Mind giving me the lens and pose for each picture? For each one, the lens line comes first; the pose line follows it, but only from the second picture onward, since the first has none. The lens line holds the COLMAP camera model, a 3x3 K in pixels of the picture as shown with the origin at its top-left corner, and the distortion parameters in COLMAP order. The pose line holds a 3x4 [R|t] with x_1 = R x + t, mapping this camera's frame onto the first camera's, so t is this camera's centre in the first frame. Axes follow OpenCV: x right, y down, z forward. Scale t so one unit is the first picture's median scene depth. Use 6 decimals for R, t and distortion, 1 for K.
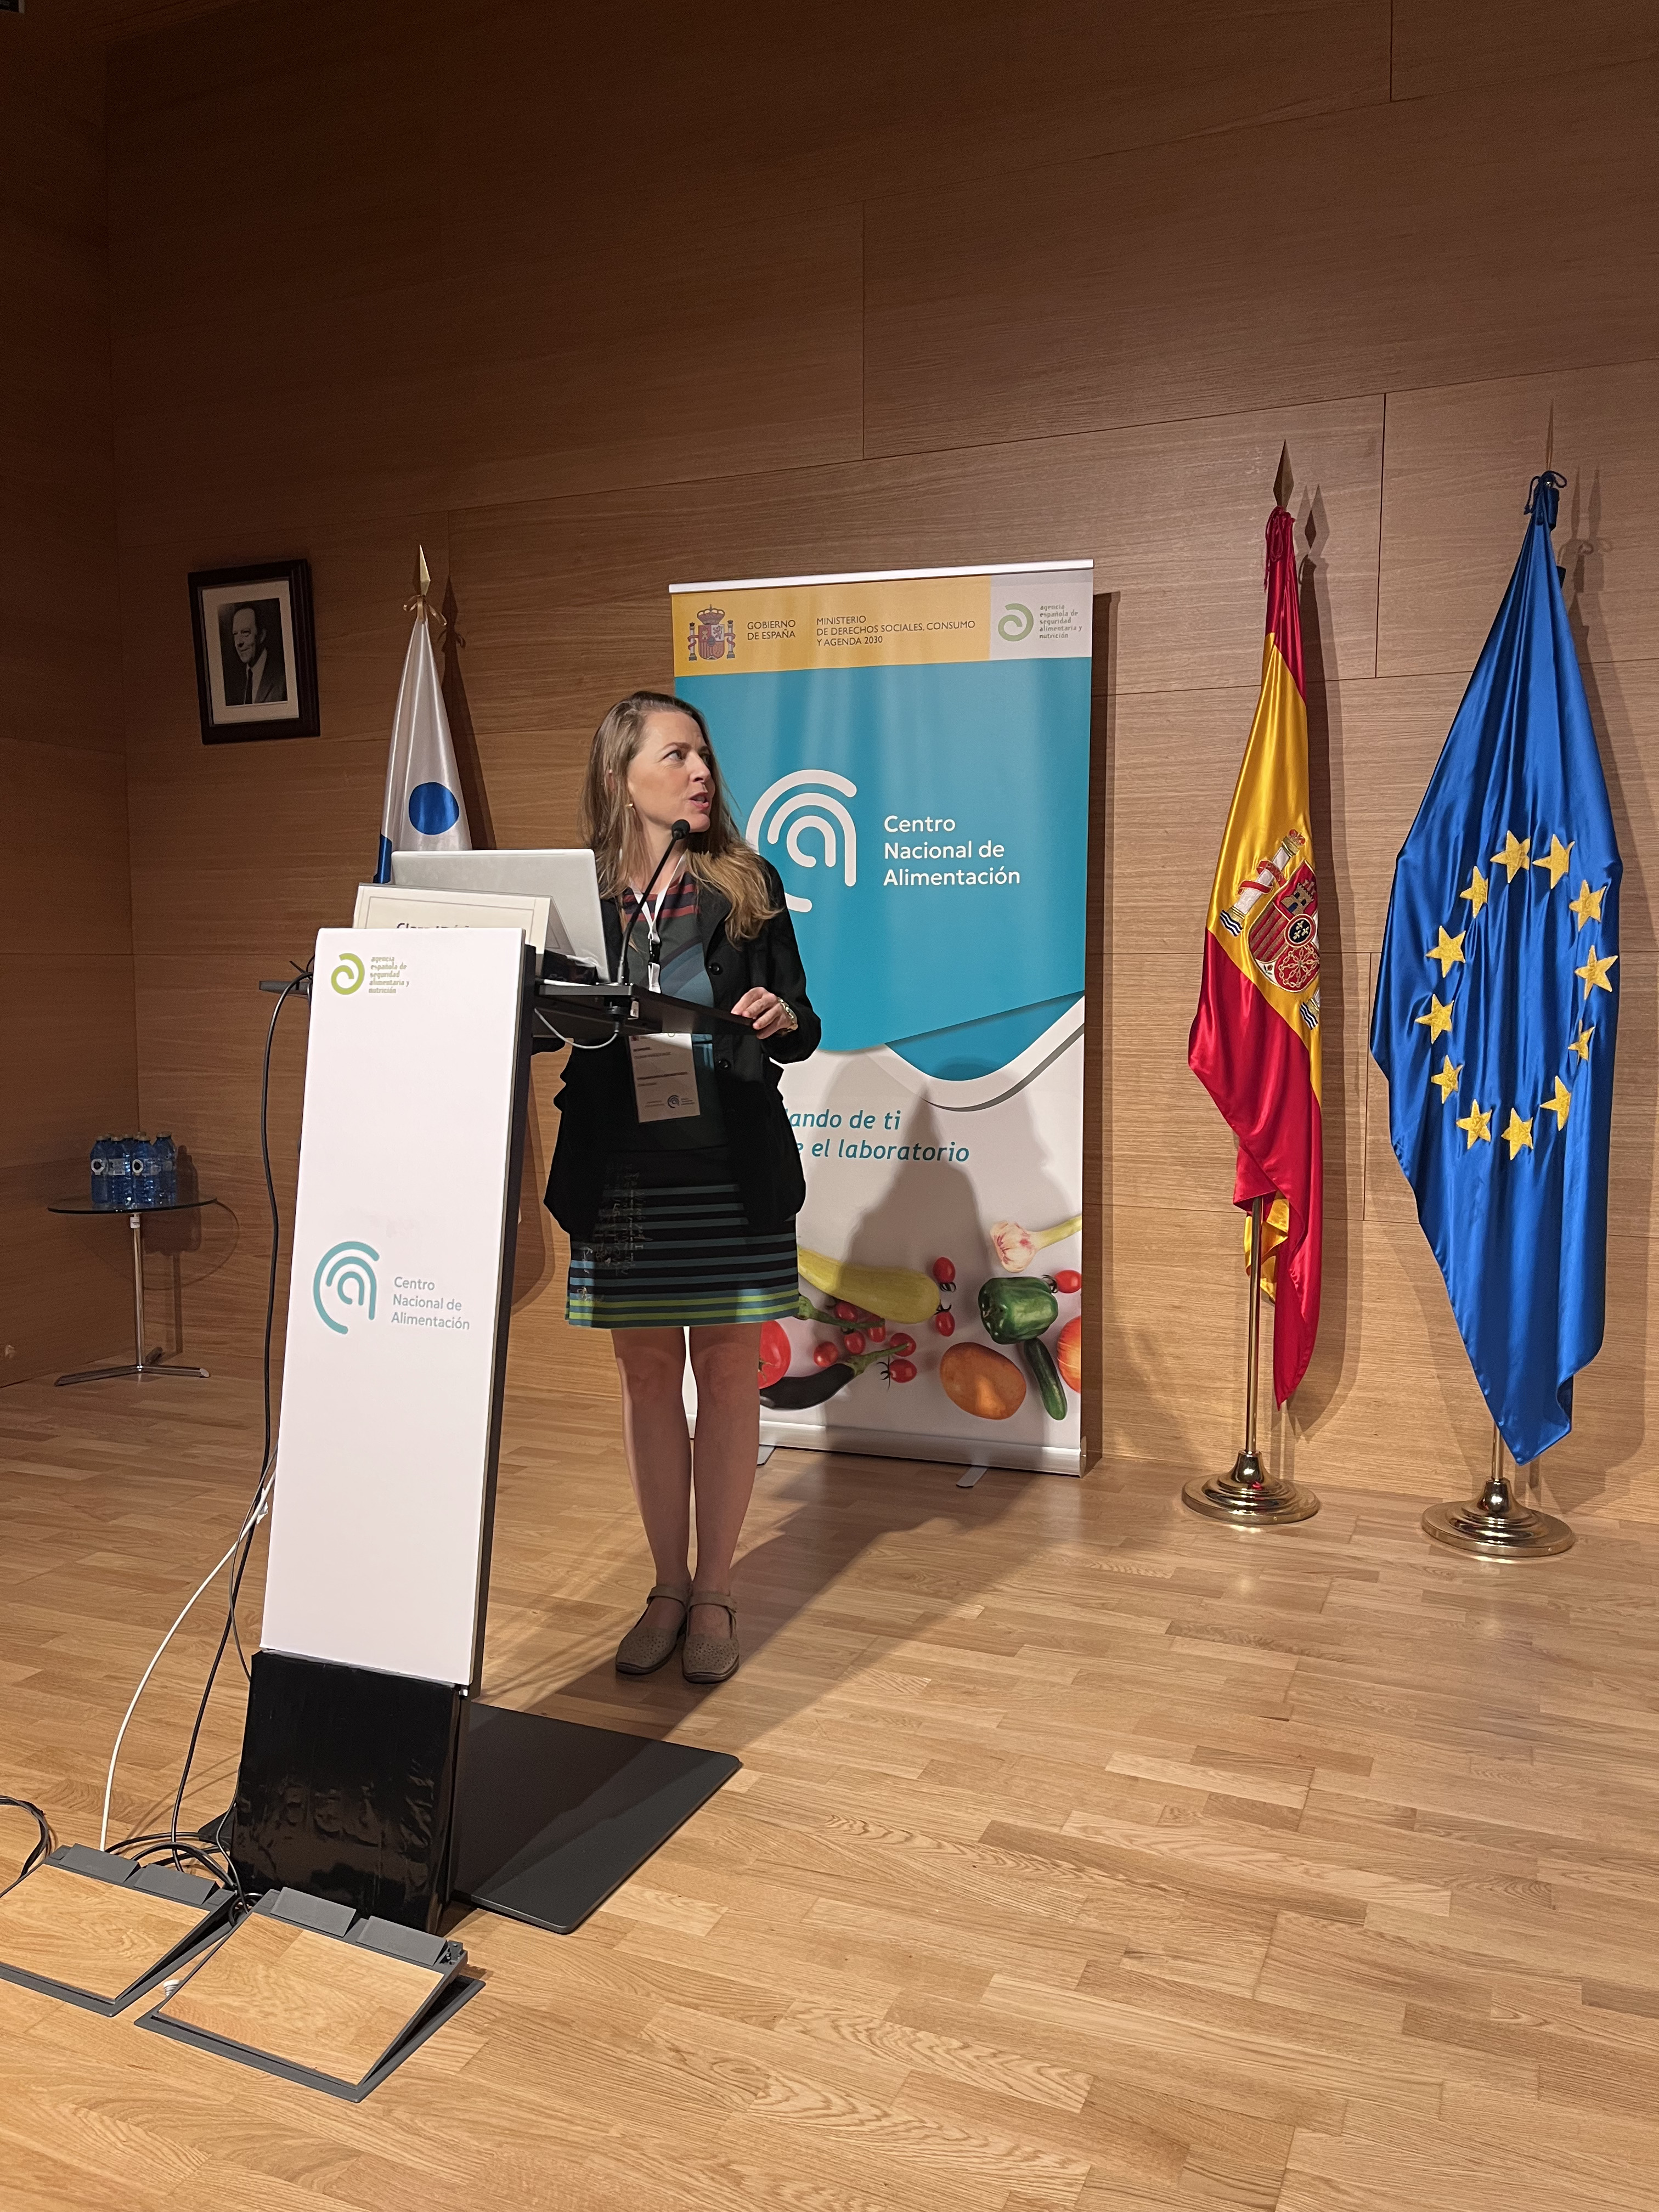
lens RADIAL K [[1657.7, 0, 856.5], [0, 1657.7, 1097.0], [0, 0, 1]] dist [0.064758, -0.081972]
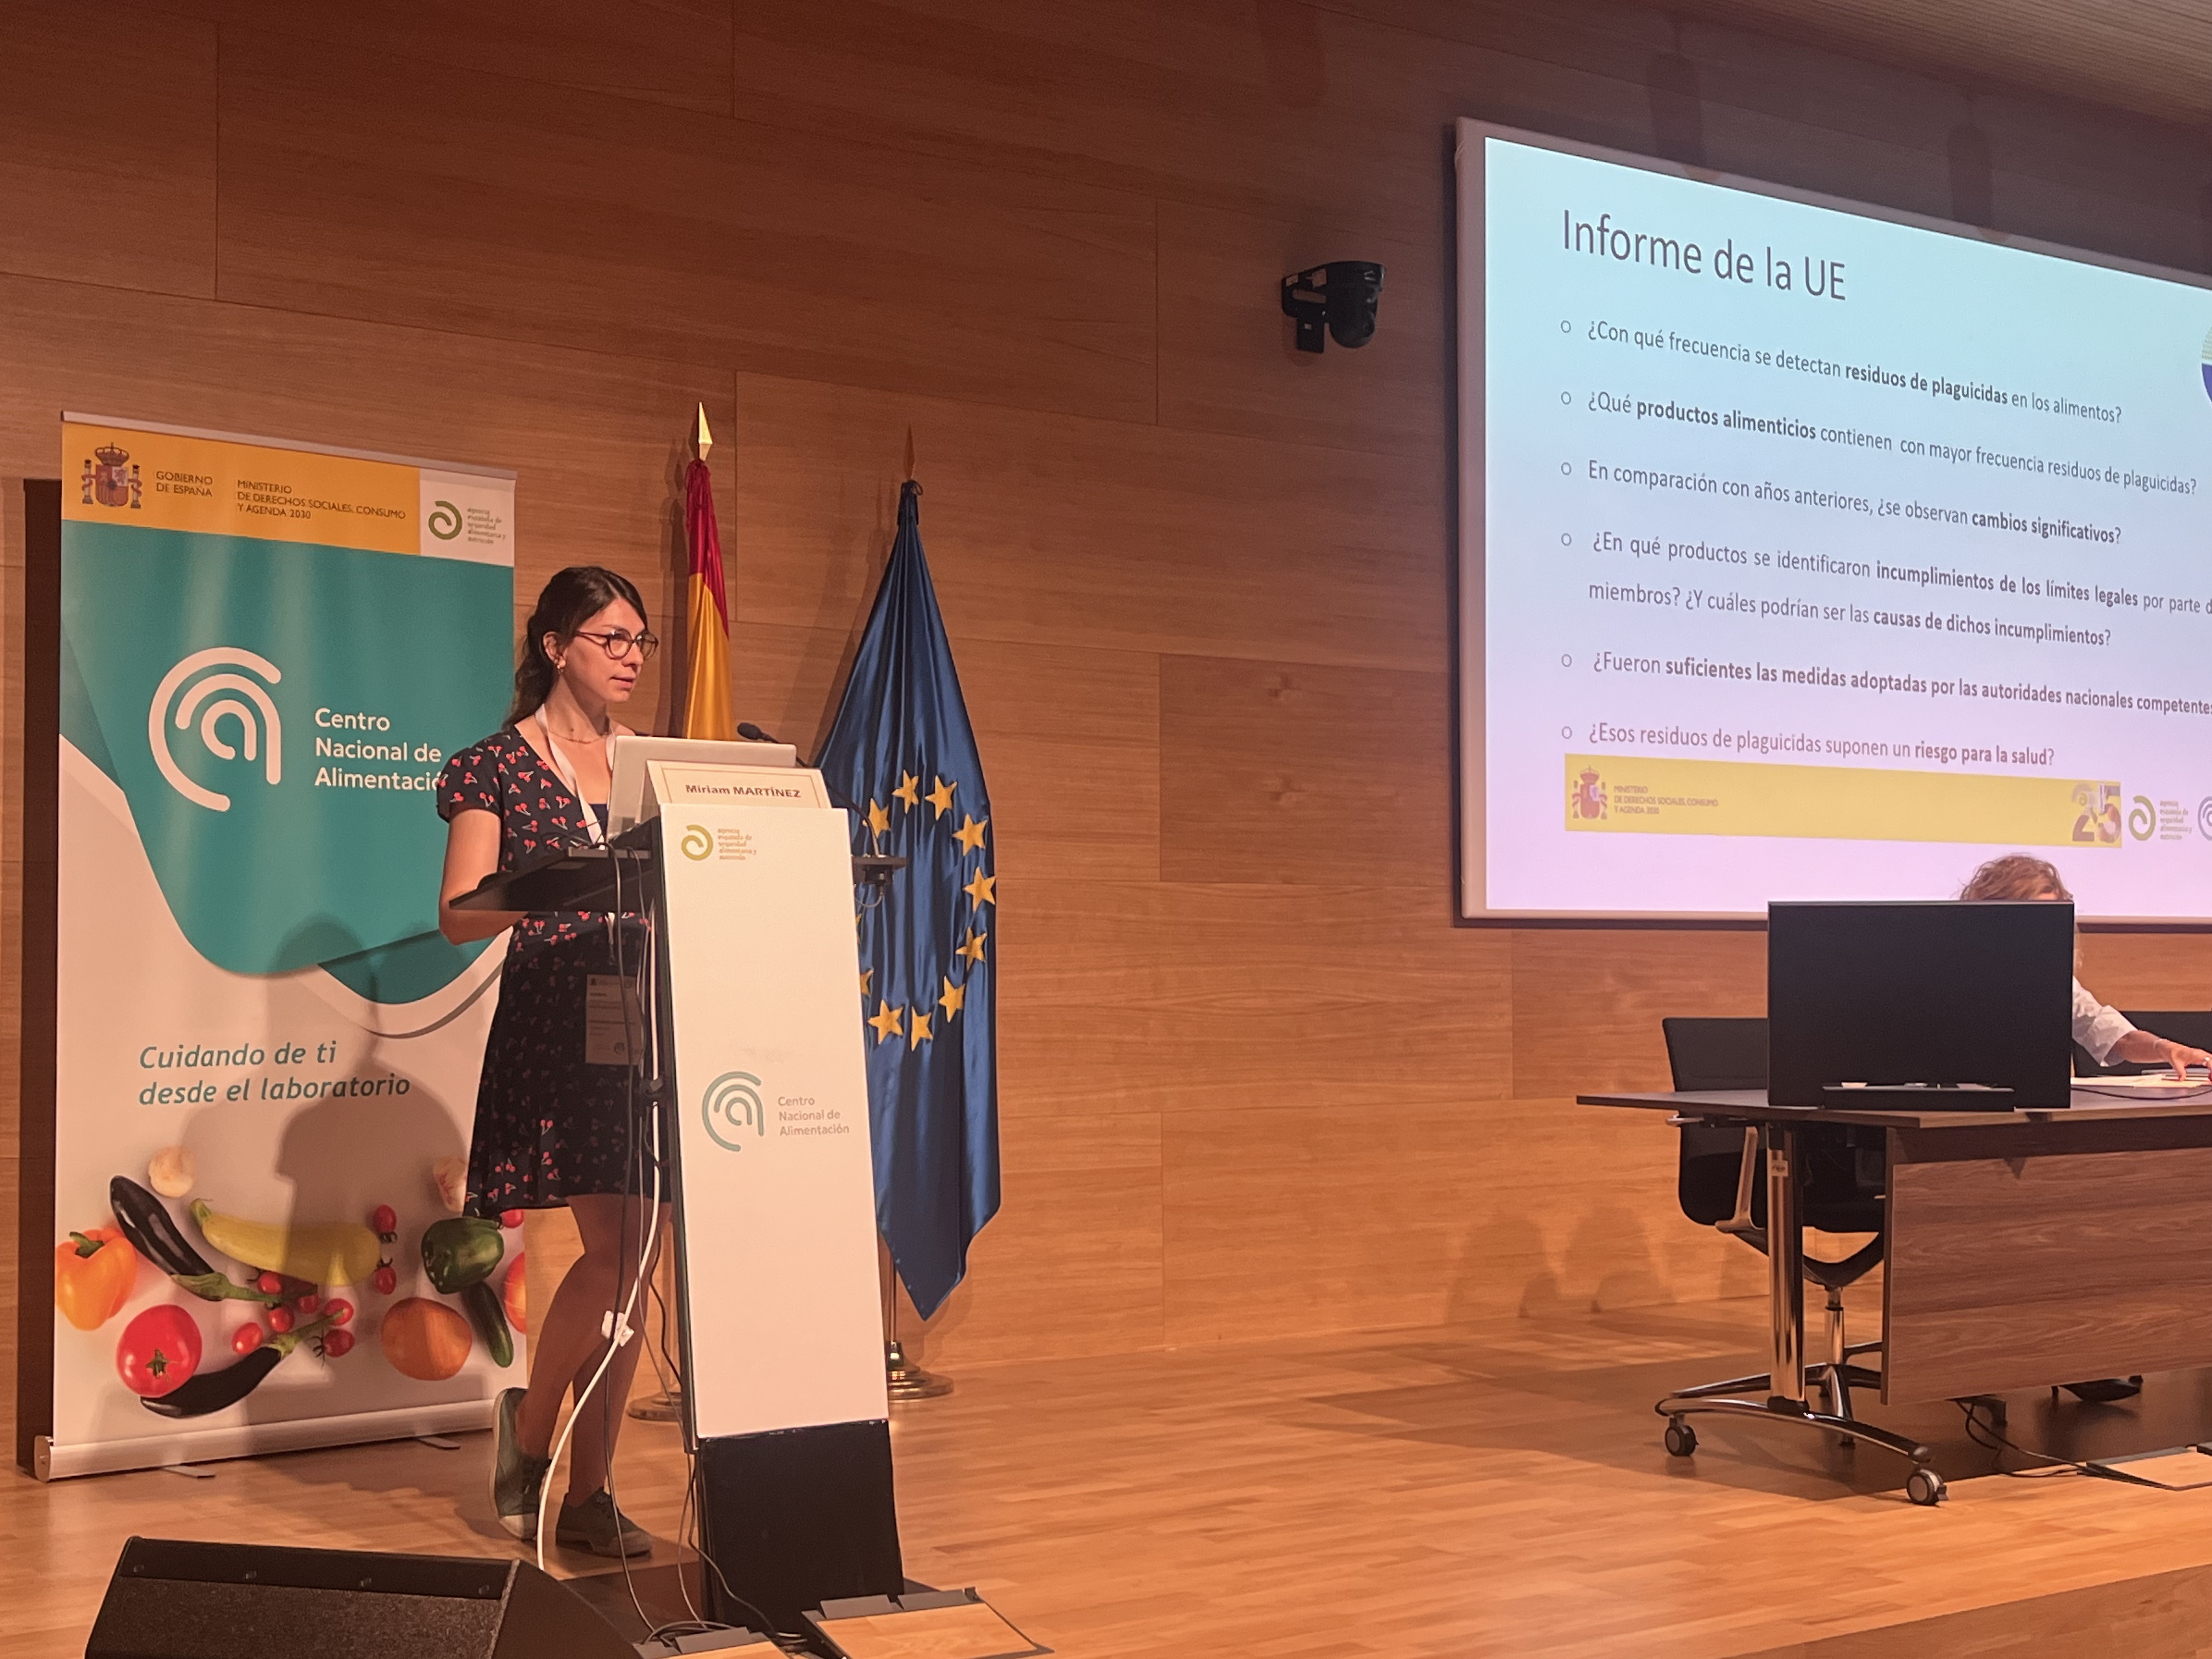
lens RADIAL K [[2736.5, 0, 1124.2], [0, 2736.5, 852.0], [0, 0, 1]] dist [0.161577, -0.552052]
pose [[0.554949, 0.033088, 0.831226, -1.006799], [0.071613, 0.993599, -0.087362, 0.069842], [-0.828796, 0.108008, 0.549028, -0.167596]]
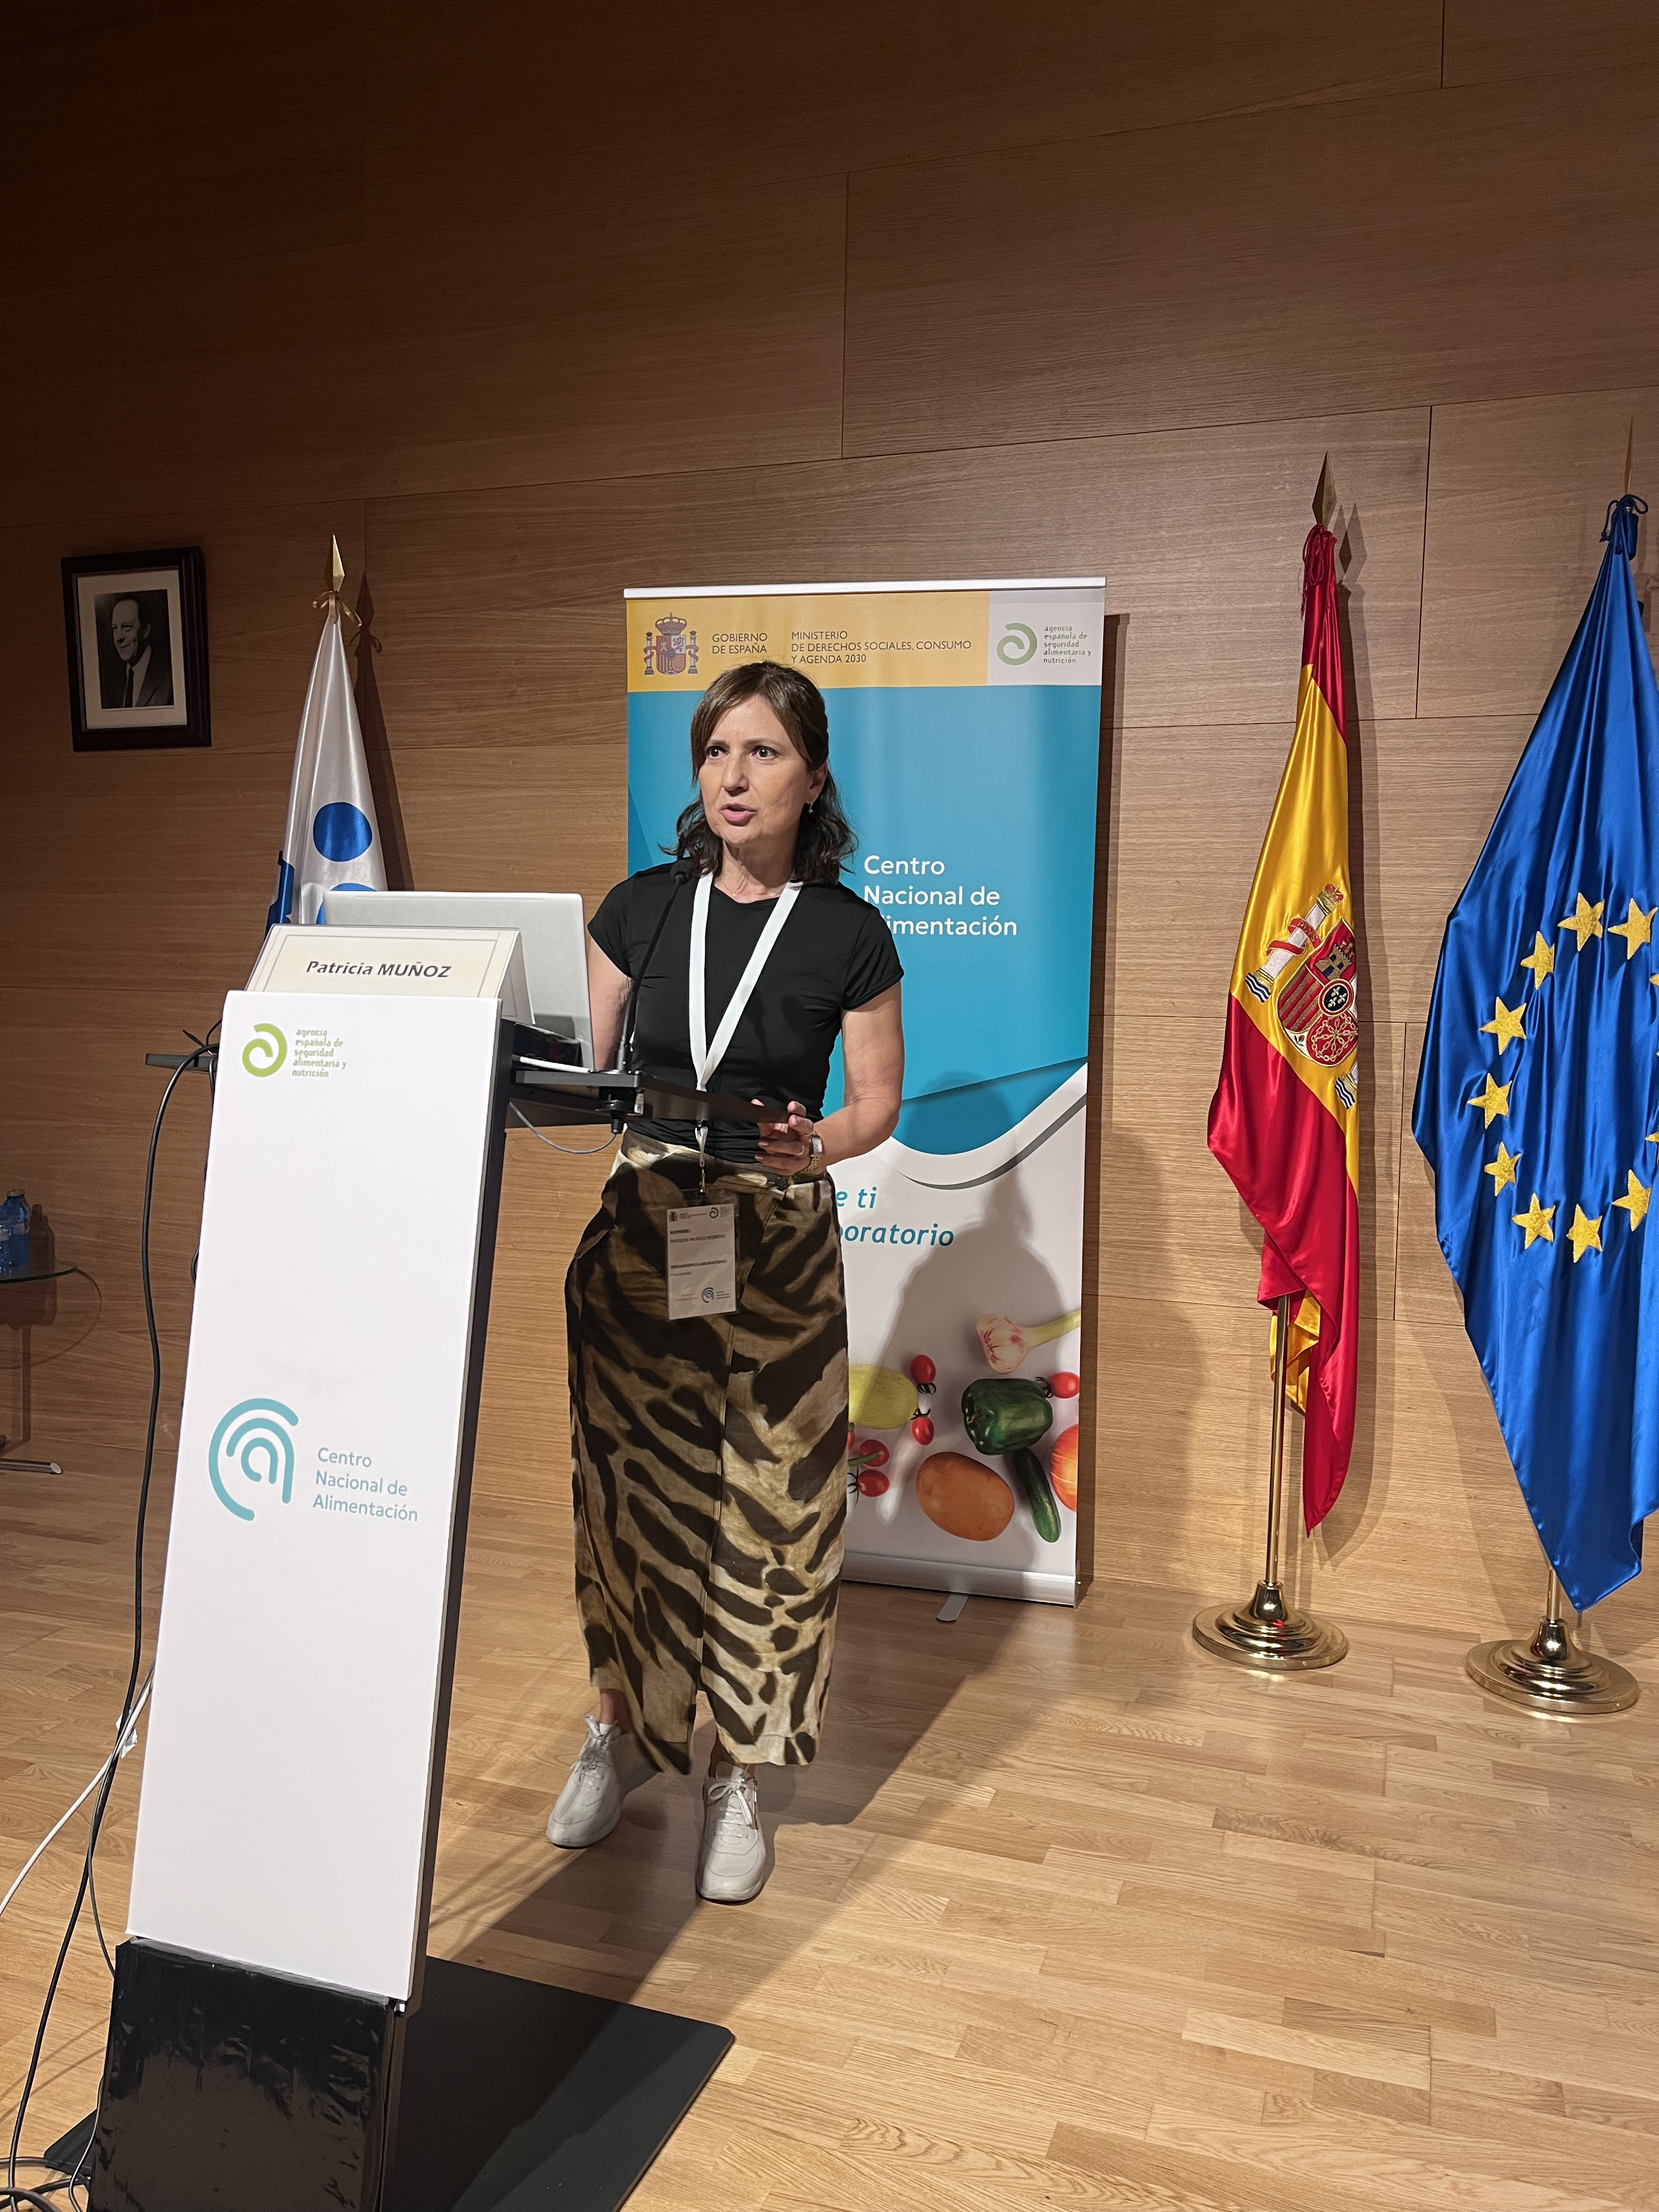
lens RADIAL K [[1665.8, 0, 850.9], [0, 1665.8, 1089.1], [0, 0, 1]] dist [0.072376, -0.094430]
pose [[0.997651, 0.017709, 0.066174, -0.049012], [-0.016238, 0.999610, -0.022706, -0.024973], [-0.066551, 0.021578, 0.997550, 0.117562]]
